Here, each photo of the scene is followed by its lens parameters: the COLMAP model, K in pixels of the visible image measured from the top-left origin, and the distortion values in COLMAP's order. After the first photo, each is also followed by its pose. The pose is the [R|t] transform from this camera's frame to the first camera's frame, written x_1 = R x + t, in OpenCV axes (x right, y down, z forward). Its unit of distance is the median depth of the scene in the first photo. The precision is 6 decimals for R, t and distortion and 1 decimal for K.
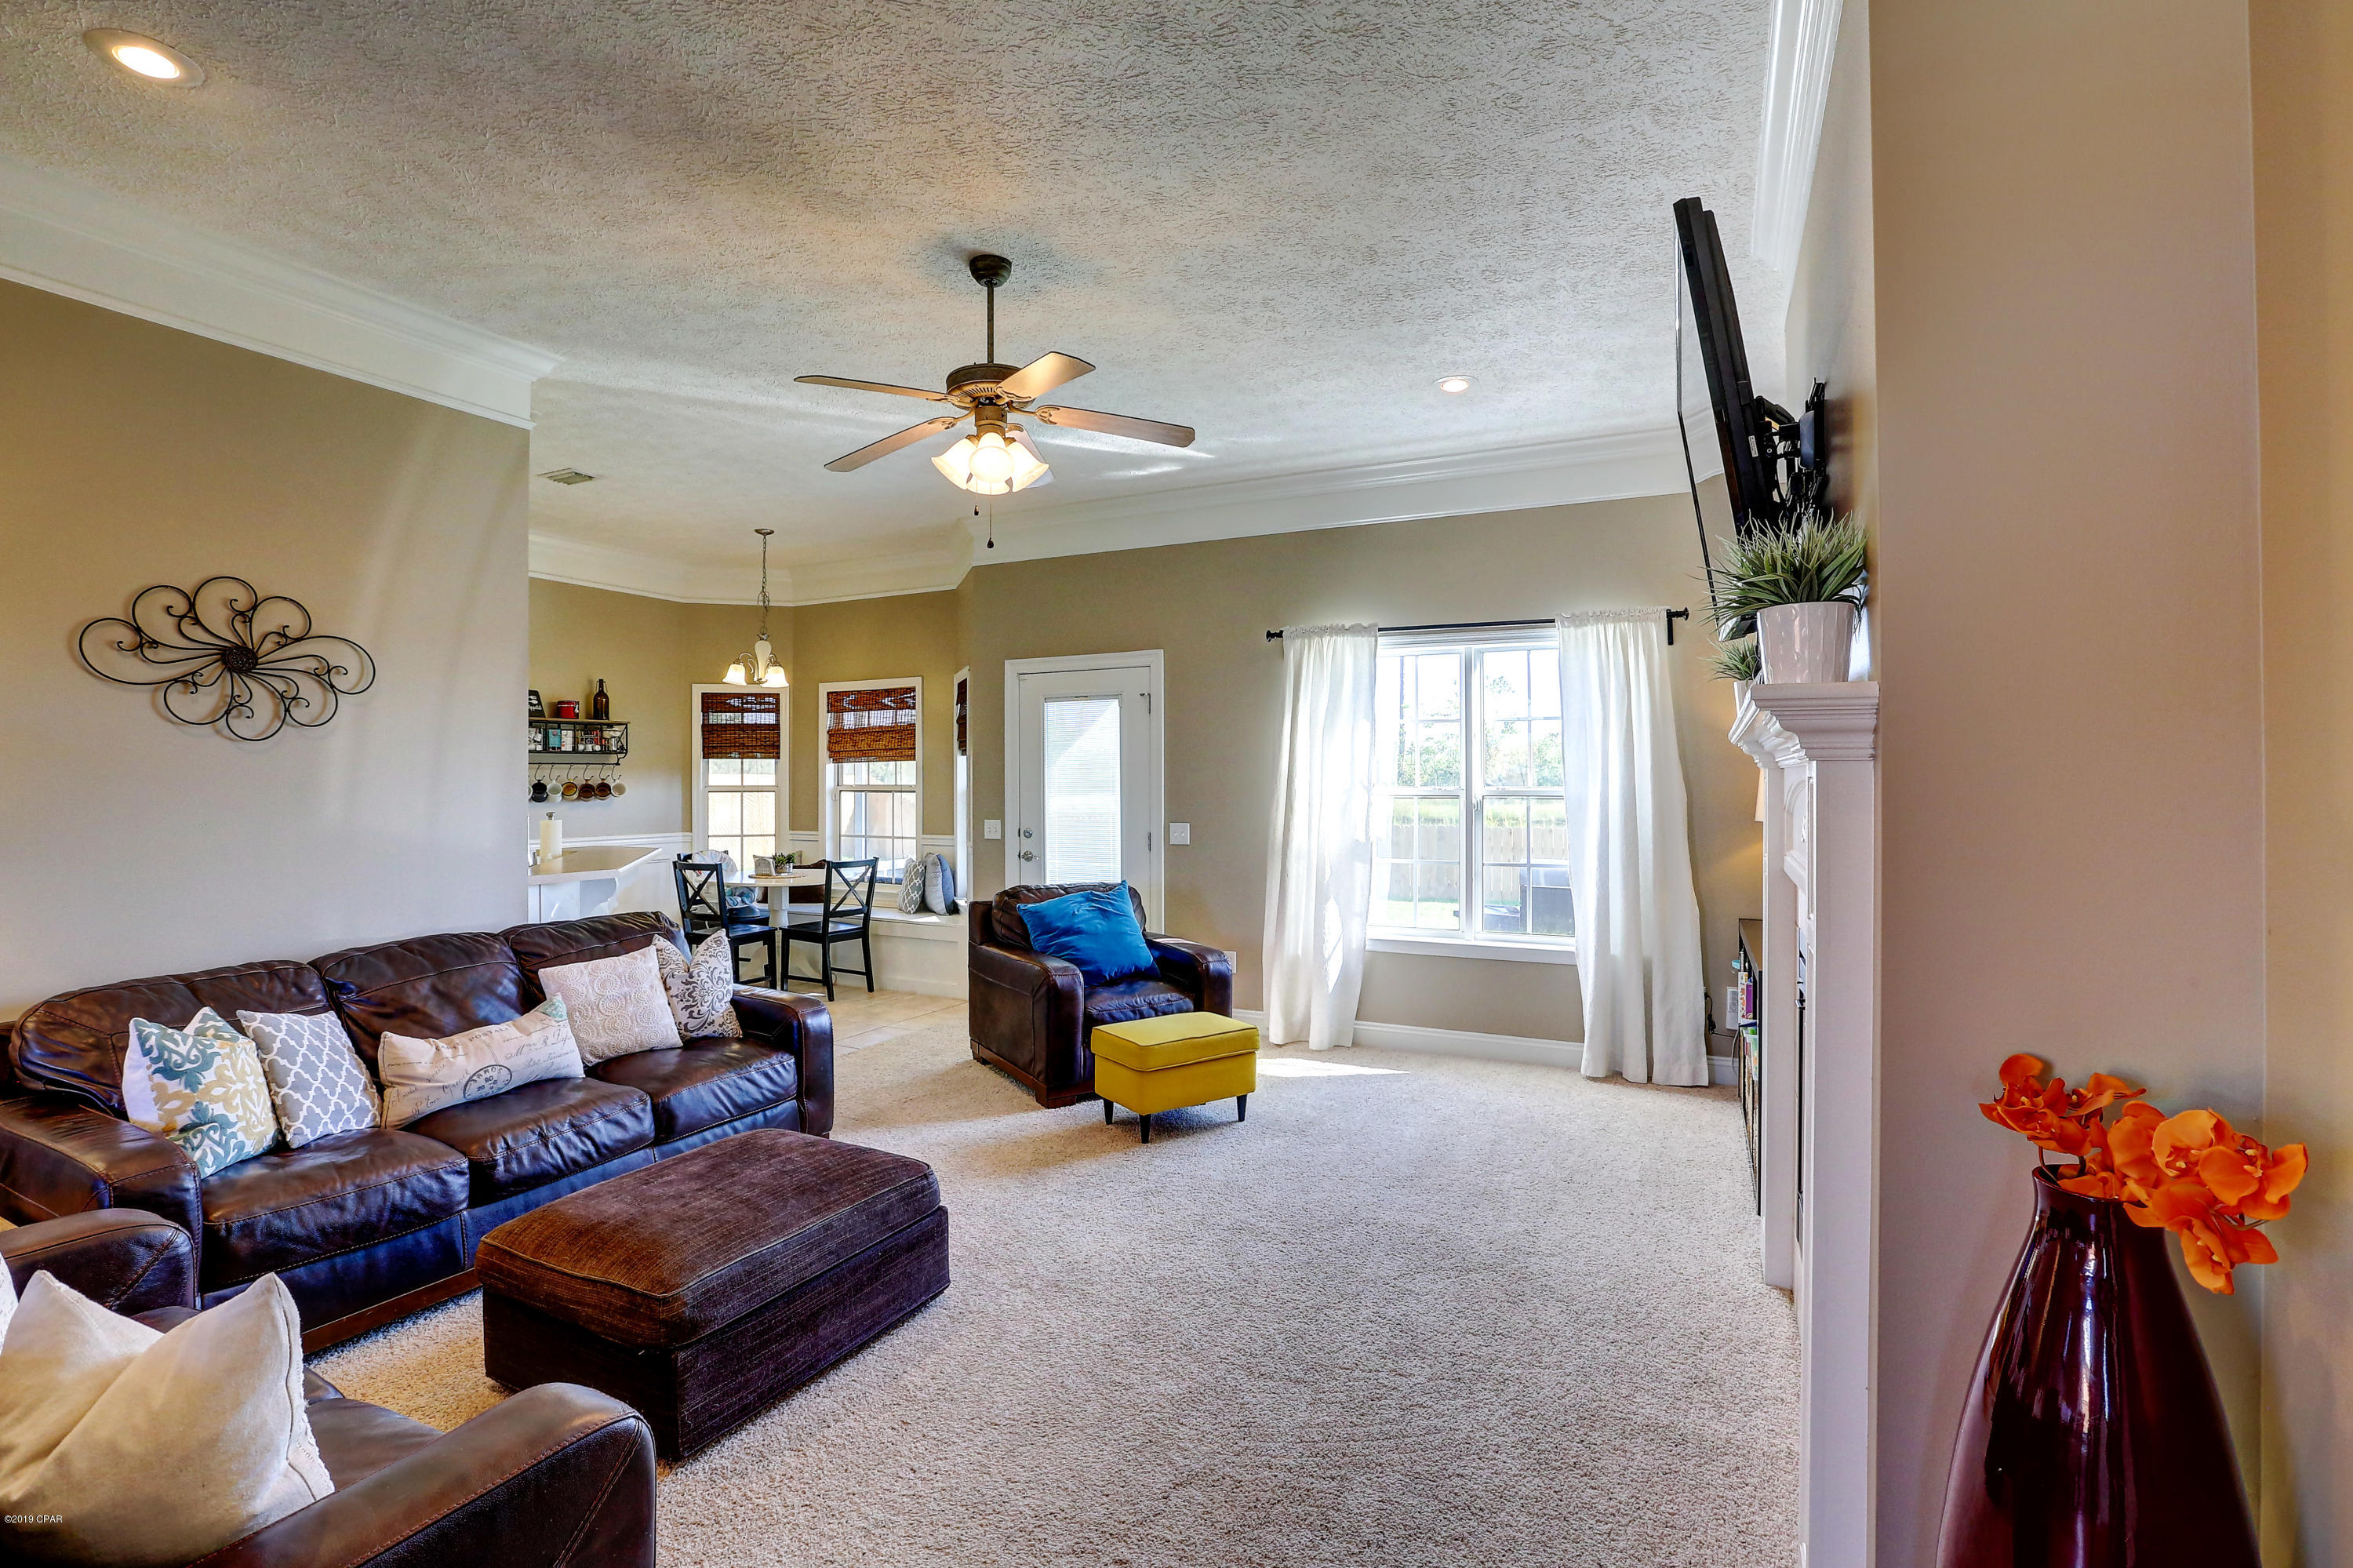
lens RADIAL K [[1085.9, 0, 1178.2], [0, 1085.9, 780.8], [0, 0, 1]] dist [-0.021802, 0.002954]
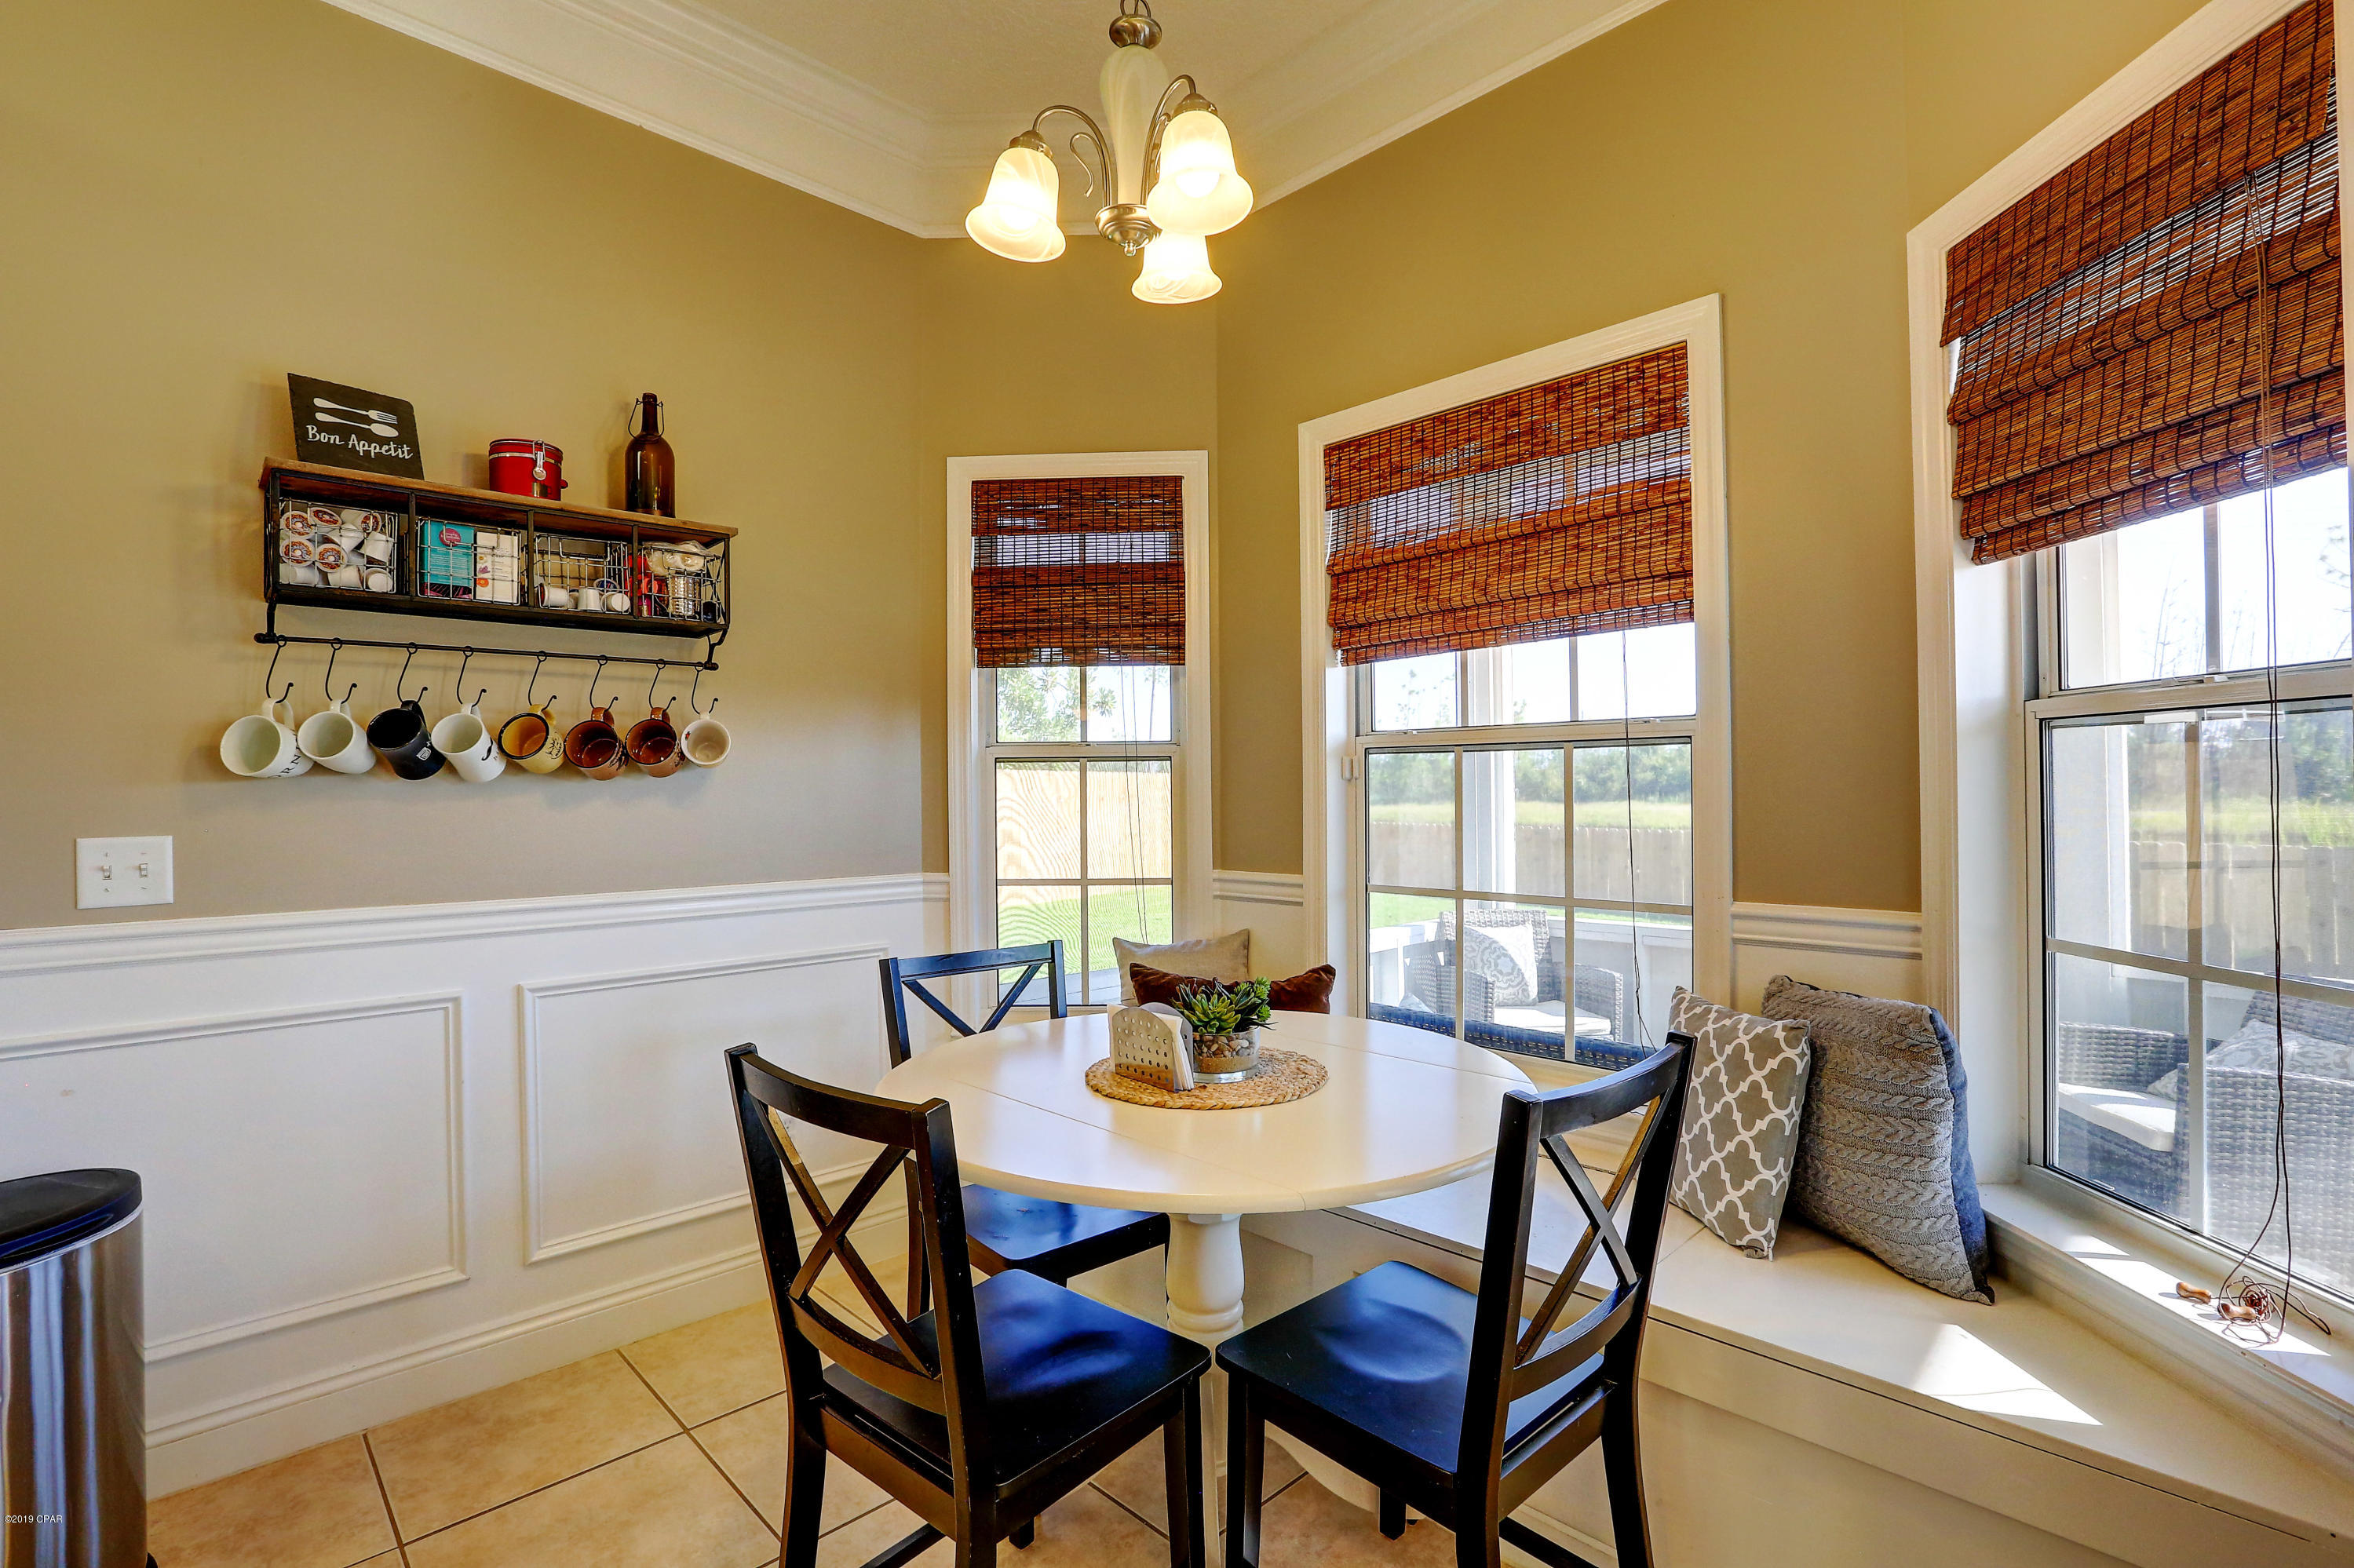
lens RADIAL K [[1086.3, 0, 1171.2], [0, 1086.3, 777.8], [0, 0, 1]] dist [-0.021802, 0.002954]
pose [[0.945577, -0.005237, -0.325356, -0.267502], [0.006053, 0.999981, 0.001496, 0.017025], [0.325341, -0.003384, 0.945591, 0.692592]]
